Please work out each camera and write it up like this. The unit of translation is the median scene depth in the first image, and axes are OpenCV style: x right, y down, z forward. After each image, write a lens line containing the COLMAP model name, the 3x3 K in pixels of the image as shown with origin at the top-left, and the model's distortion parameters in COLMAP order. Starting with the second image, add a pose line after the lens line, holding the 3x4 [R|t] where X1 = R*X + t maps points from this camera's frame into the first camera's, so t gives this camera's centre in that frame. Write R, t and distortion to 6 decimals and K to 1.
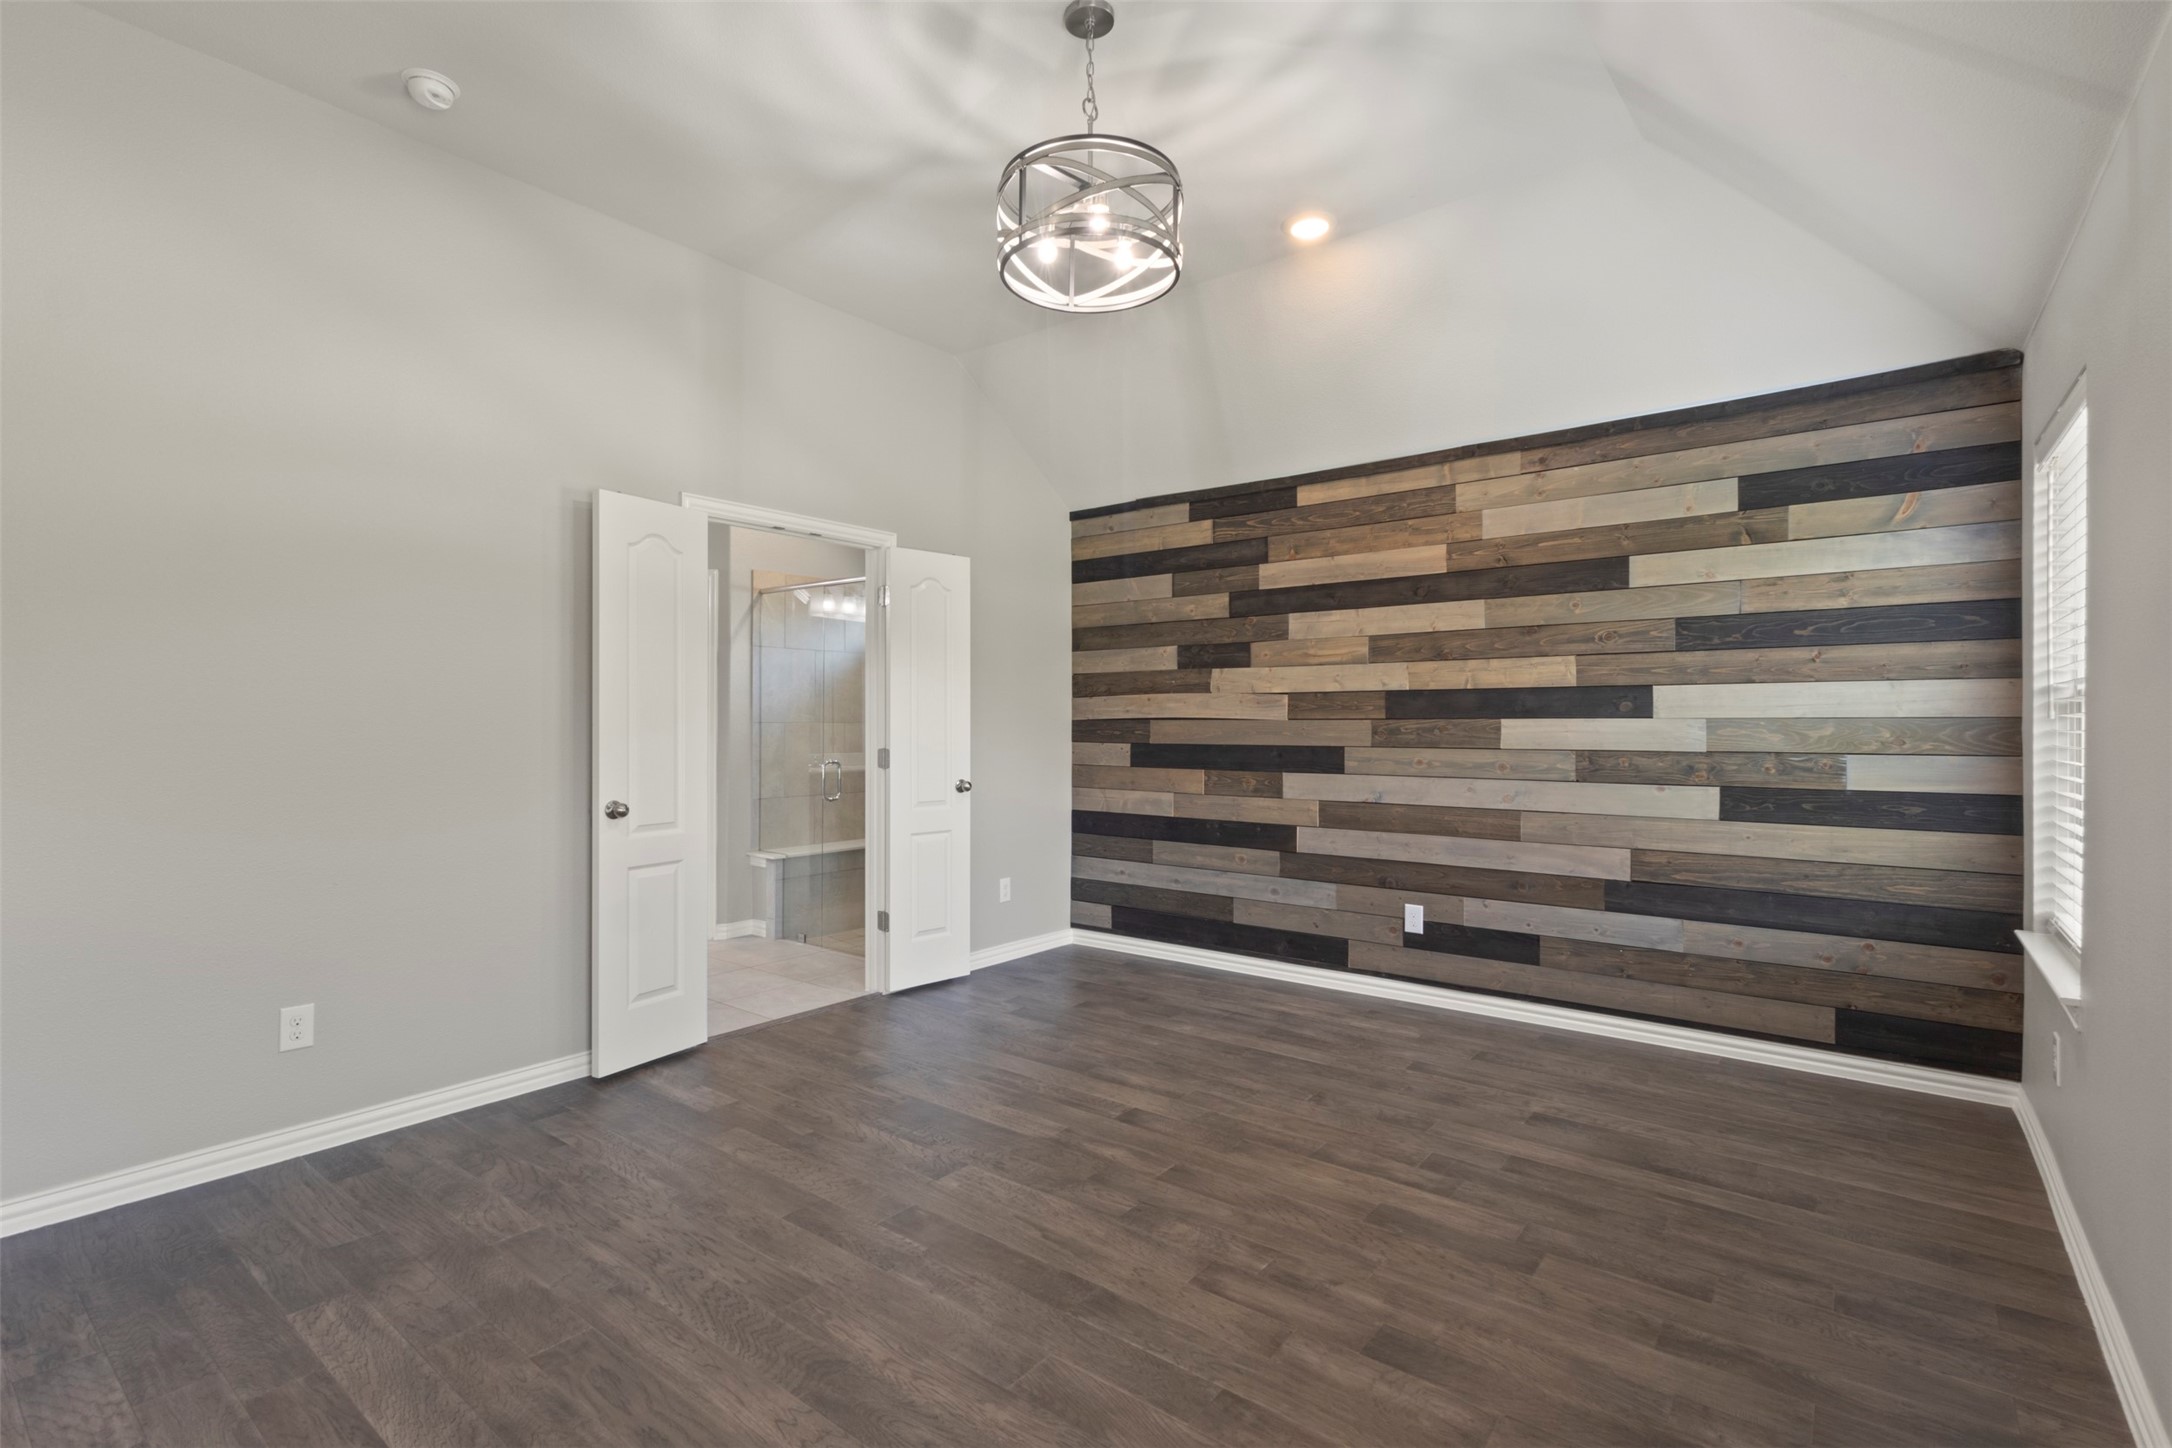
lens RADIAL K [[1001.0, 0, 1075.4], [0, 1001.0, 728.2], [0, 0, 1]] dist [-0.001698, 0.002586]
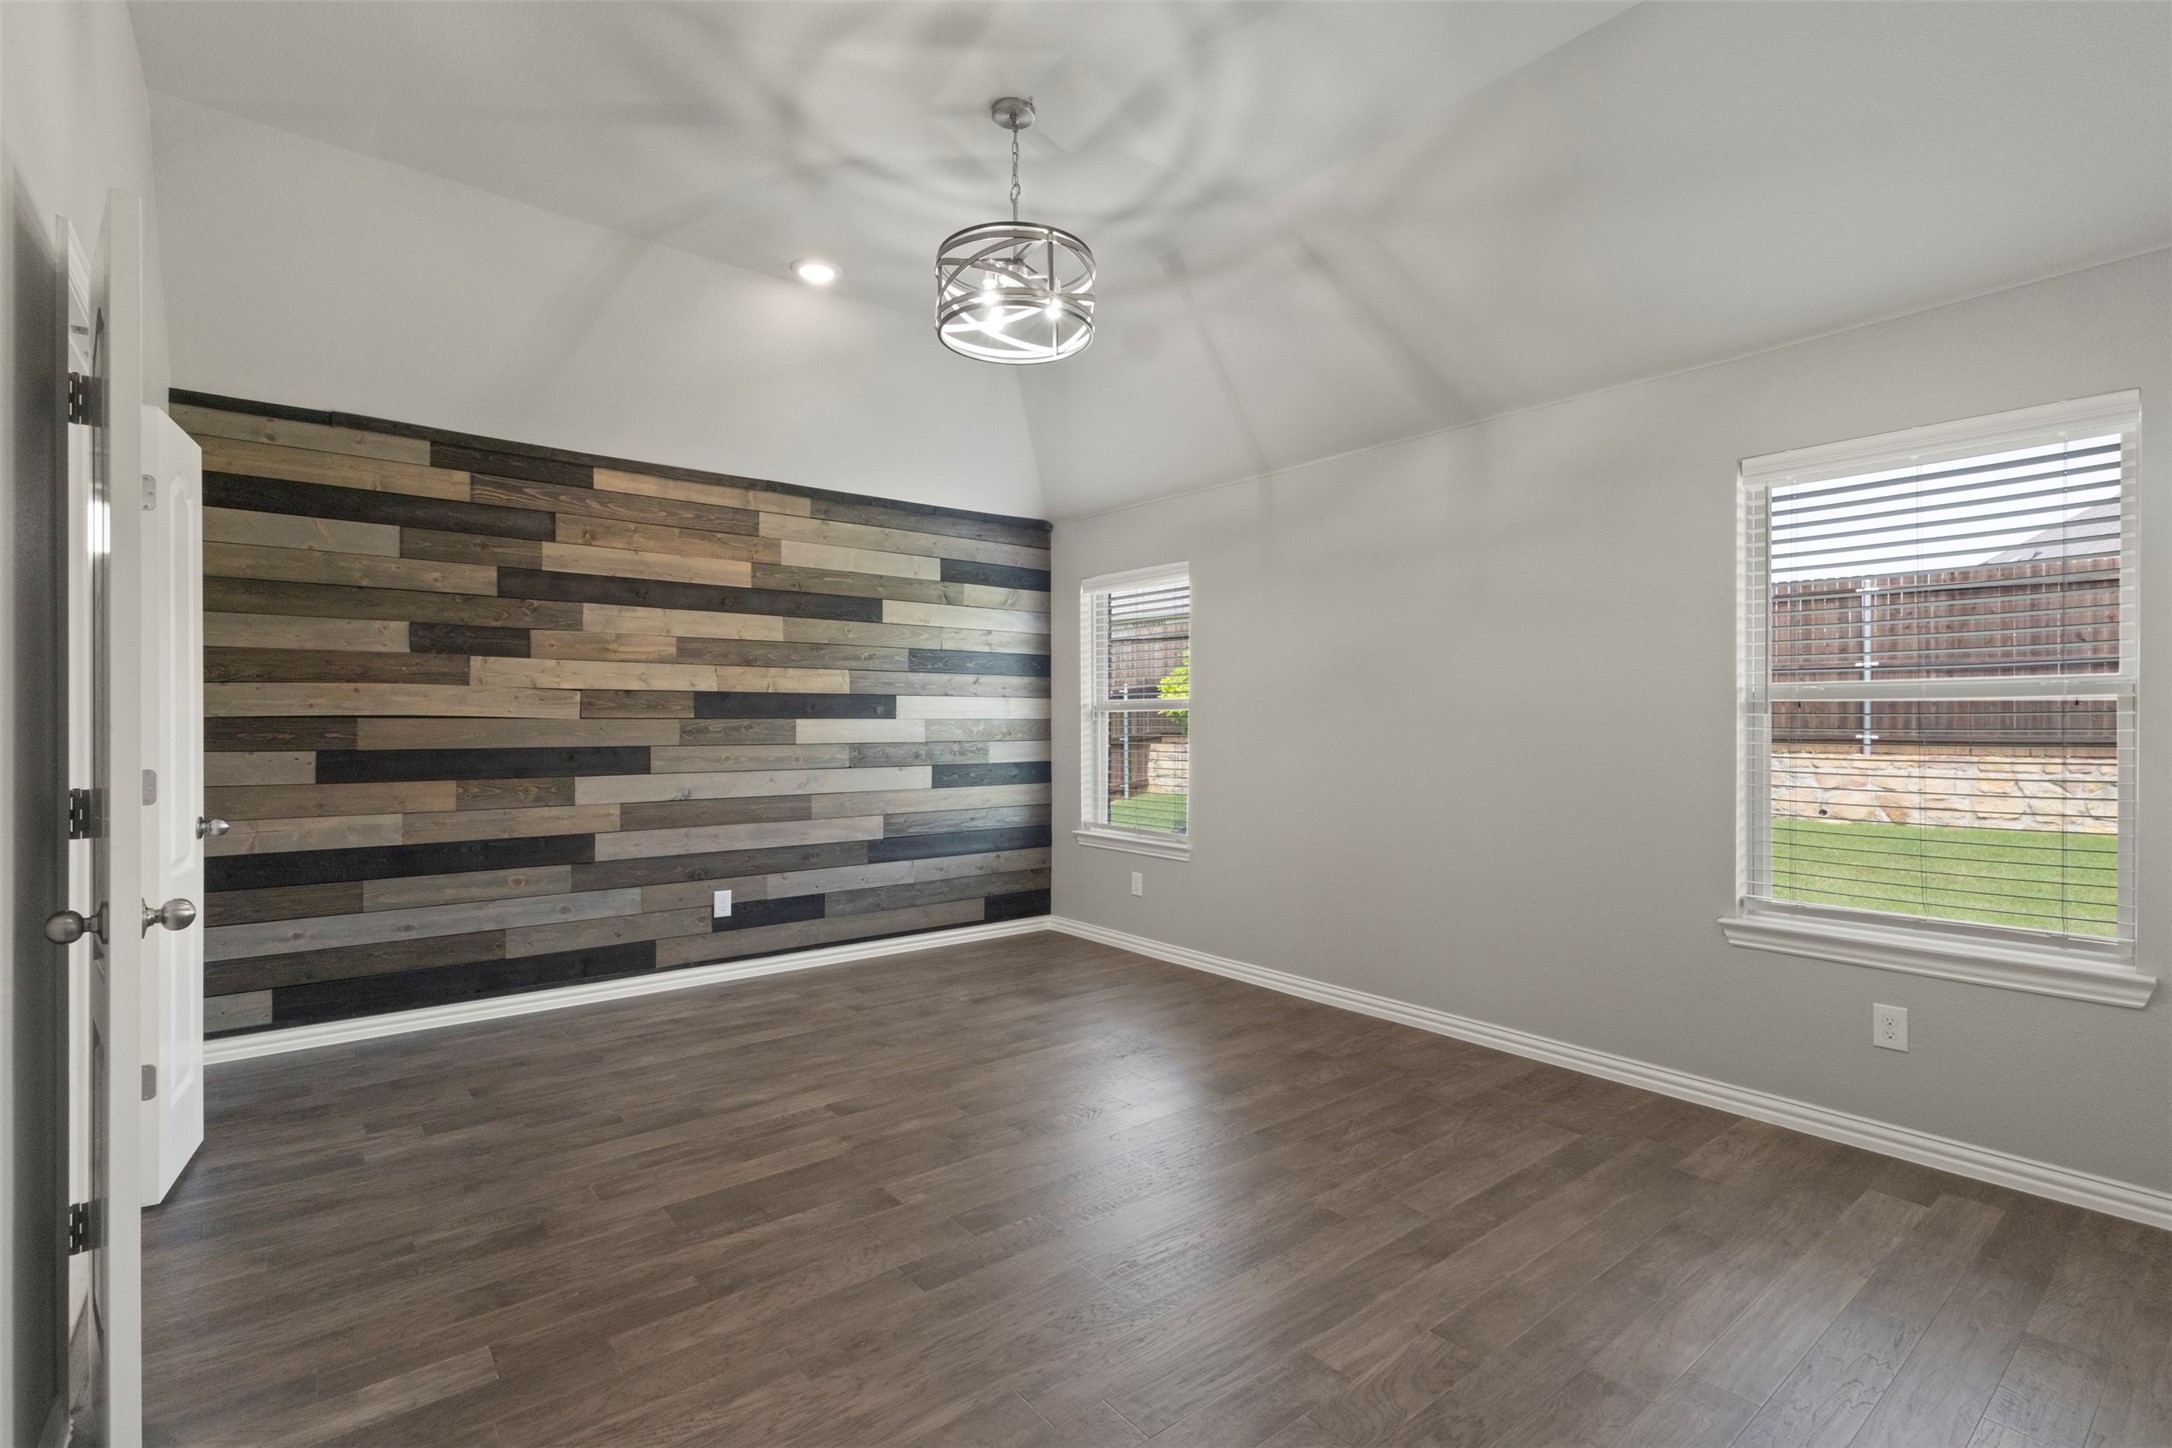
lens RADIAL K [[1001.0, 0, 1089.4], [0, 1001.0, 727.6], [0, 0, 1]] dist [-0.001698, 0.002586]
pose [[0.218923, -0.005973, 0.975724, -0.770080], [0.004154, 0.999978, 0.005189, -0.004216], [-0.975733, 0.002917, 0.218943, 0.463864]]
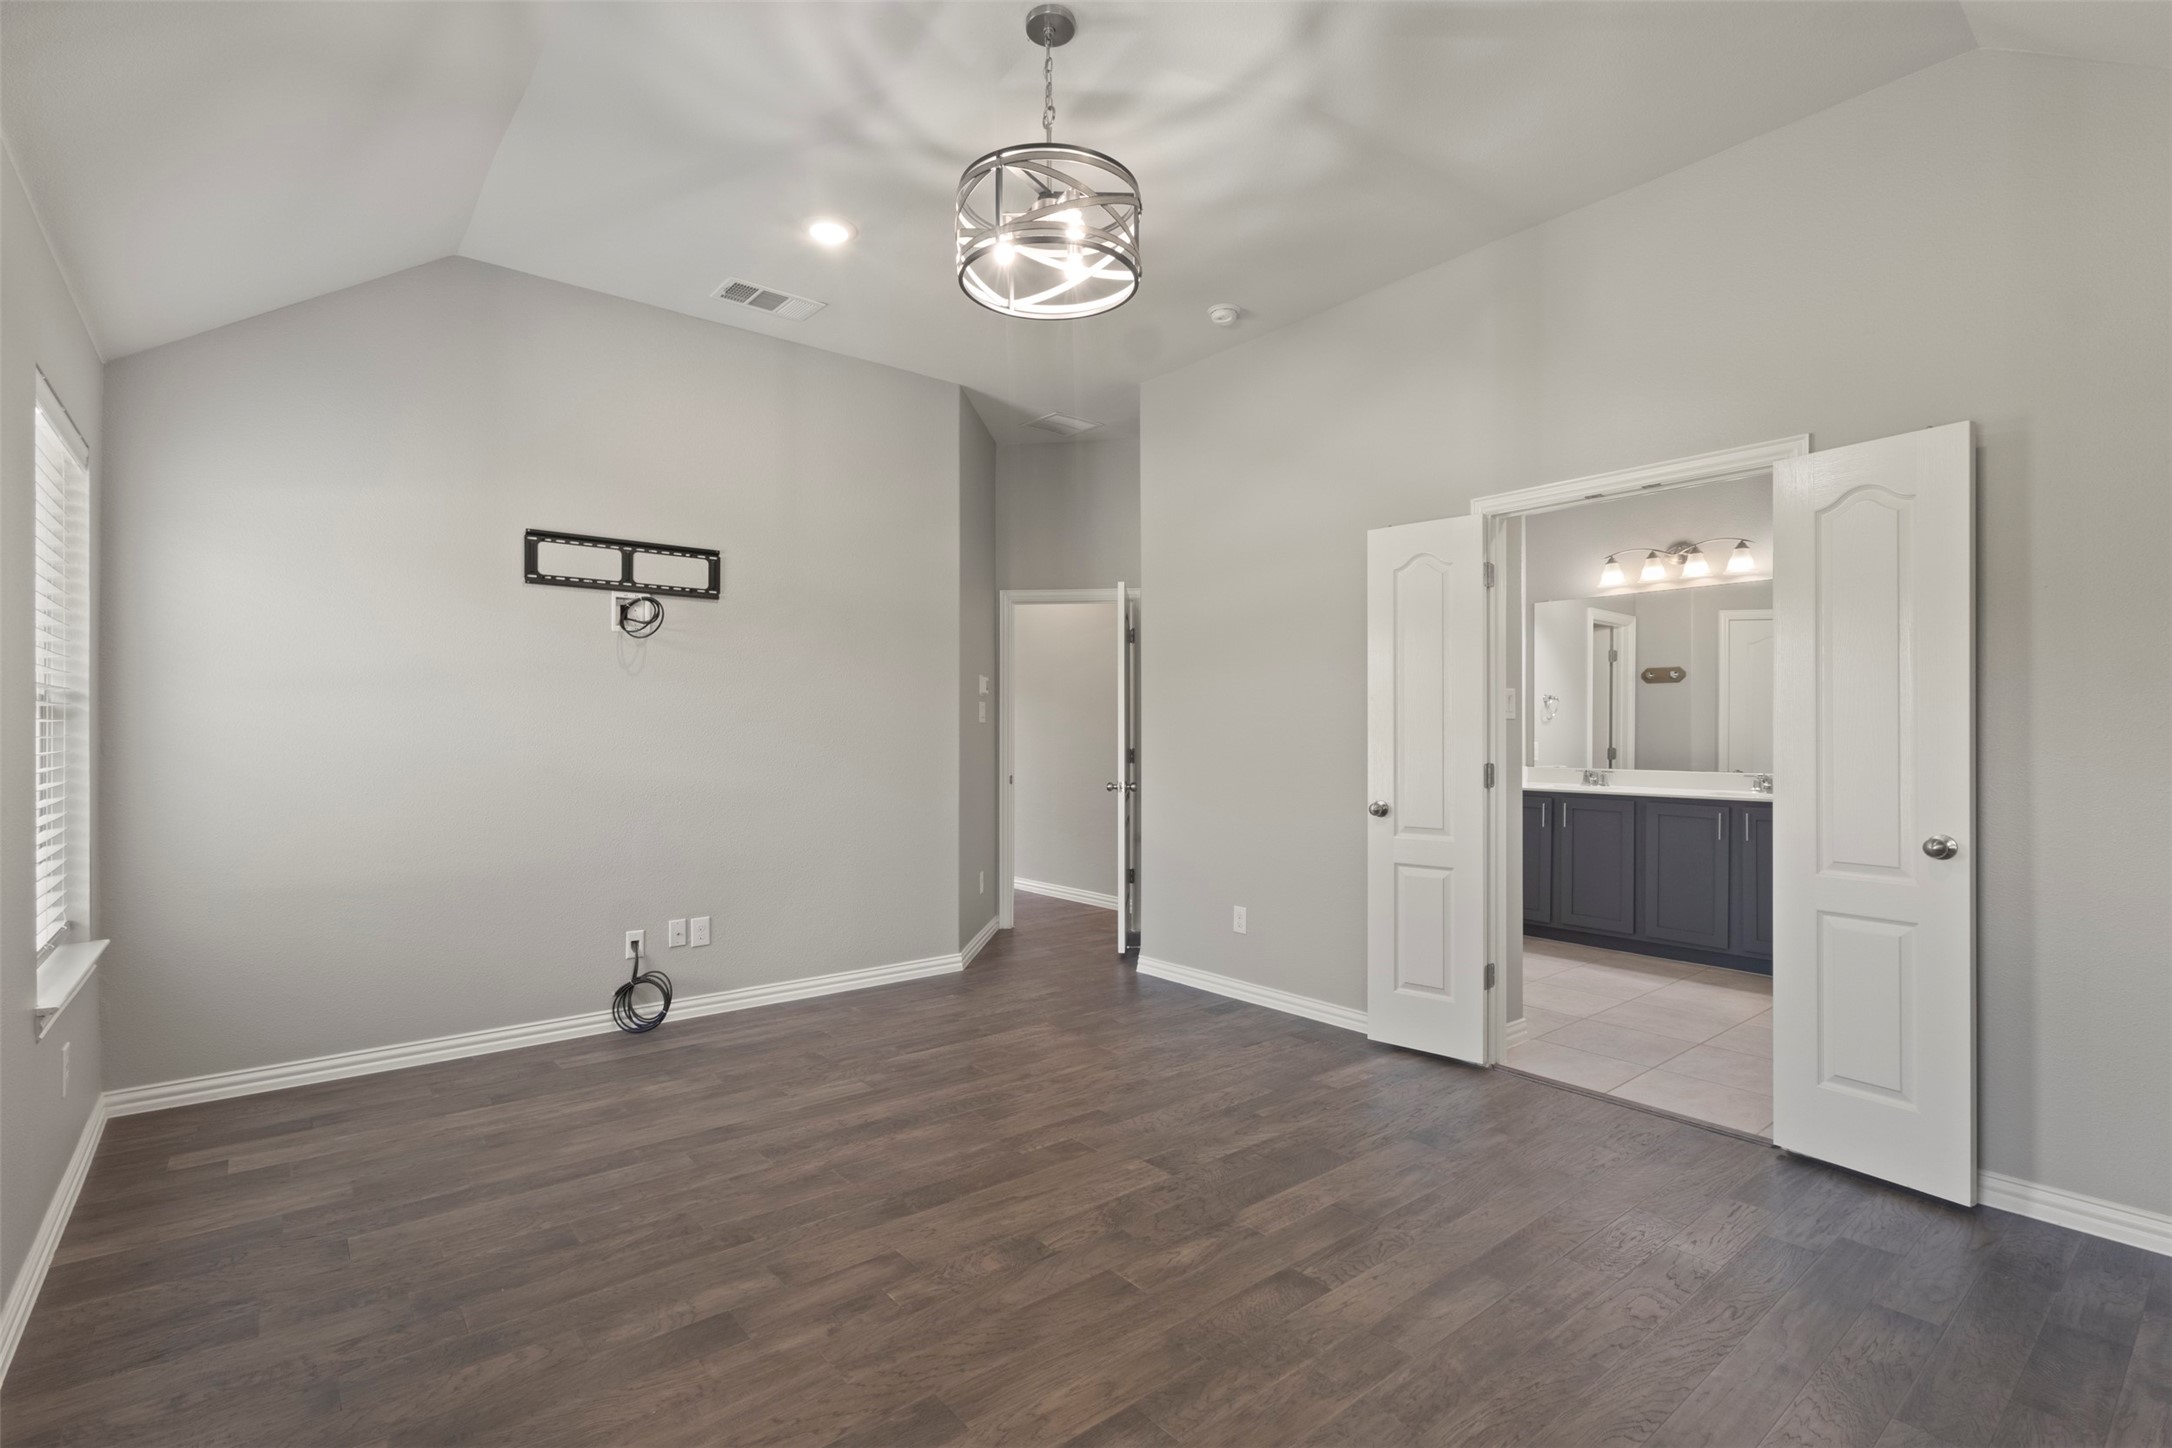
lens RADIAL K [[1001.0, 0, 1084.2], [0, 1001.0, 734.2], [0, 0, 1]] dist [-0.001698, 0.002586]
pose [[-0.216480, -0.000182, -0.976287, 0.686961], [-0.006524, 0.999978, 0.001260, -0.002356], [0.976265, 0.006642, -0.216477, 0.876348]]
